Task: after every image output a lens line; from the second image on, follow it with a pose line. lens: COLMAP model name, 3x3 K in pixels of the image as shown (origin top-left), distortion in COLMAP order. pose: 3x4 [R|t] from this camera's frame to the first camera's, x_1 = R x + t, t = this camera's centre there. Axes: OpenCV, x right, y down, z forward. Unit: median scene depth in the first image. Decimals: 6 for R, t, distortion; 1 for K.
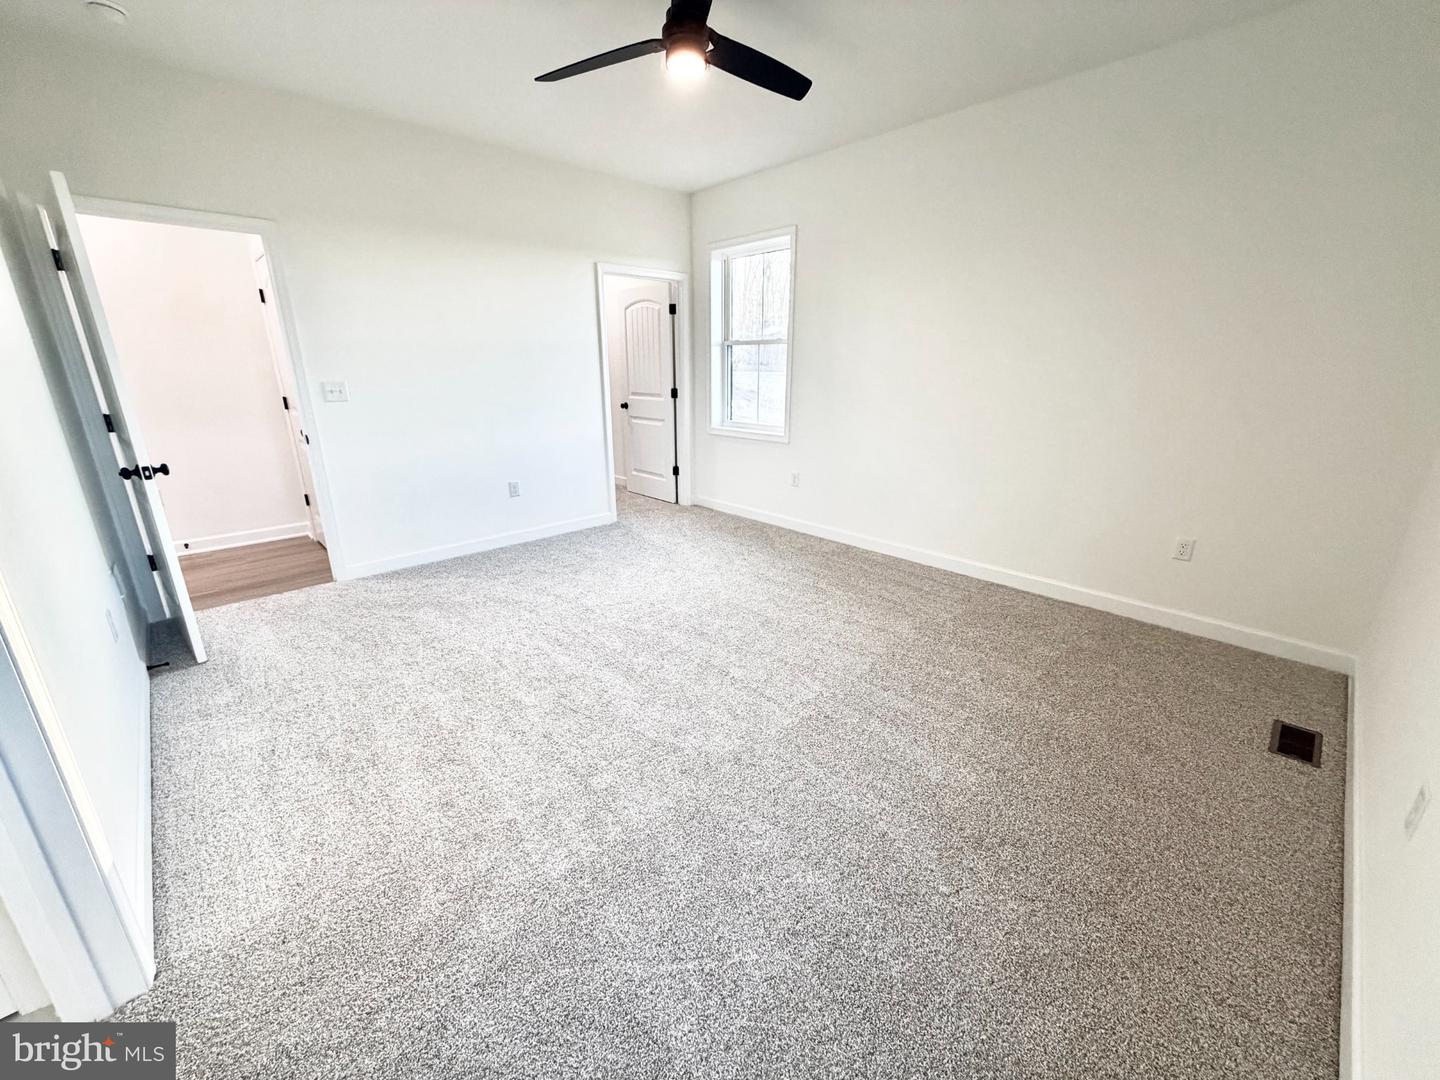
lens RADIAL K [[573.6, 0, 715.7], [0, 573.6, 539.2], [0, 0, 1]] dist [0.003270, -0.000026]
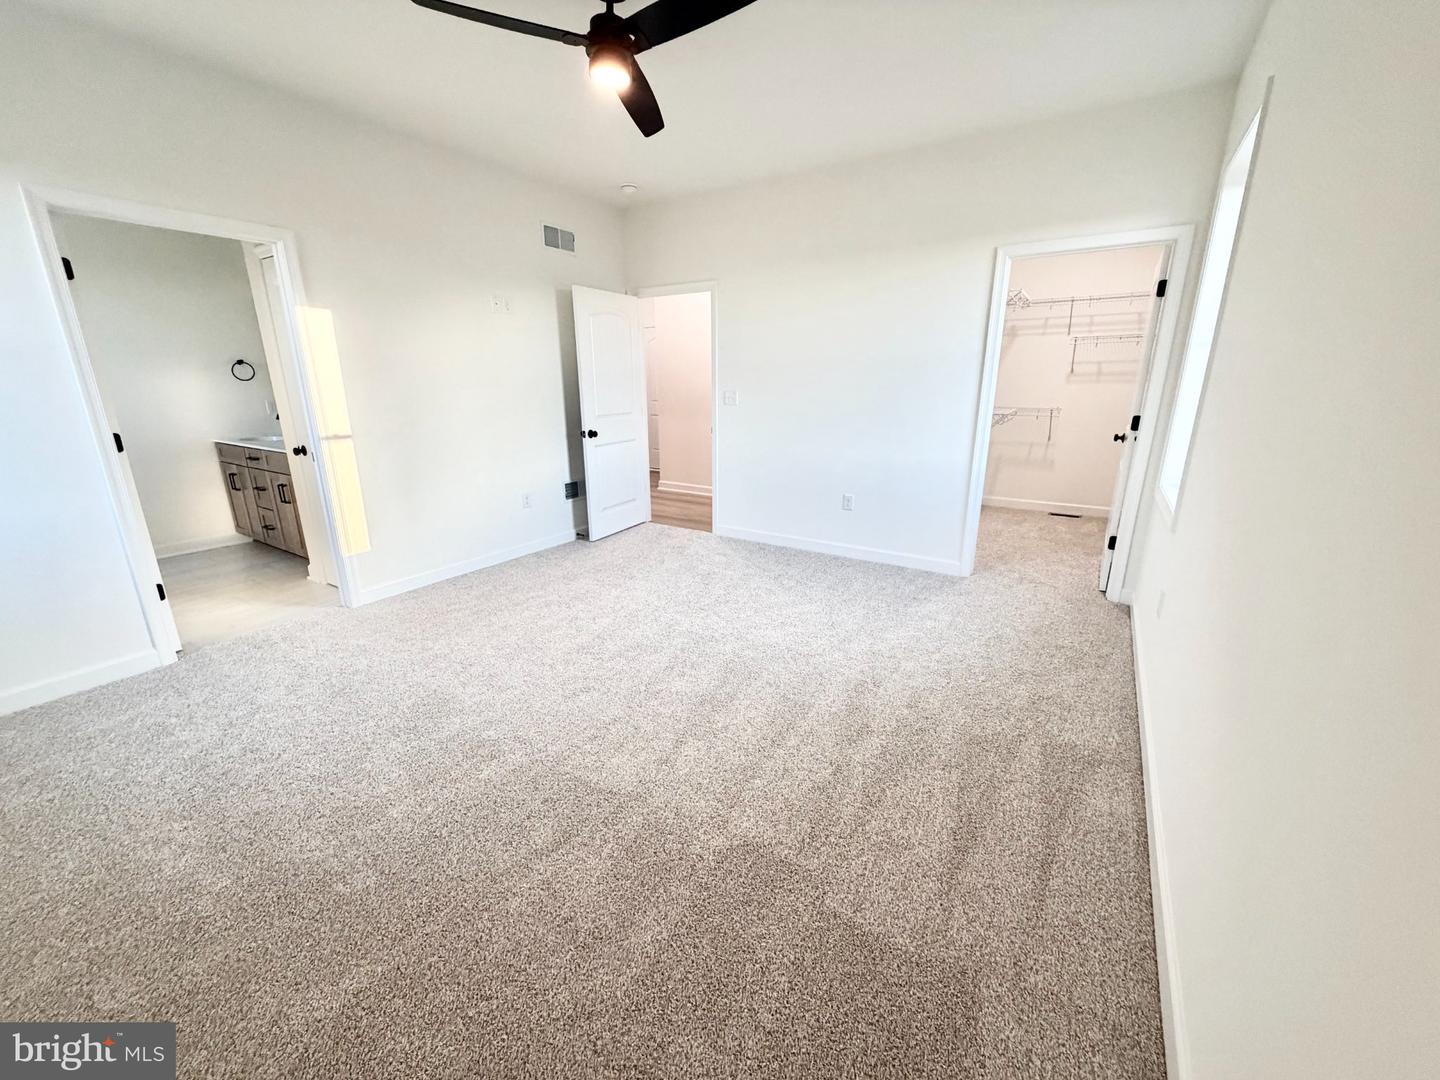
lens RADIAL K [[573.6, 0, 715.7], [0, 573.6, 539.2], [0, 0, 1]] dist [0.003270, -0.000026]
pose [[0.230860, 0.261009, -0.937325, 0.655624], [-0.284386, 0.939382, 0.191538, -0.184409], [0.930499, 0.222343, 0.291093, 0.616431]]
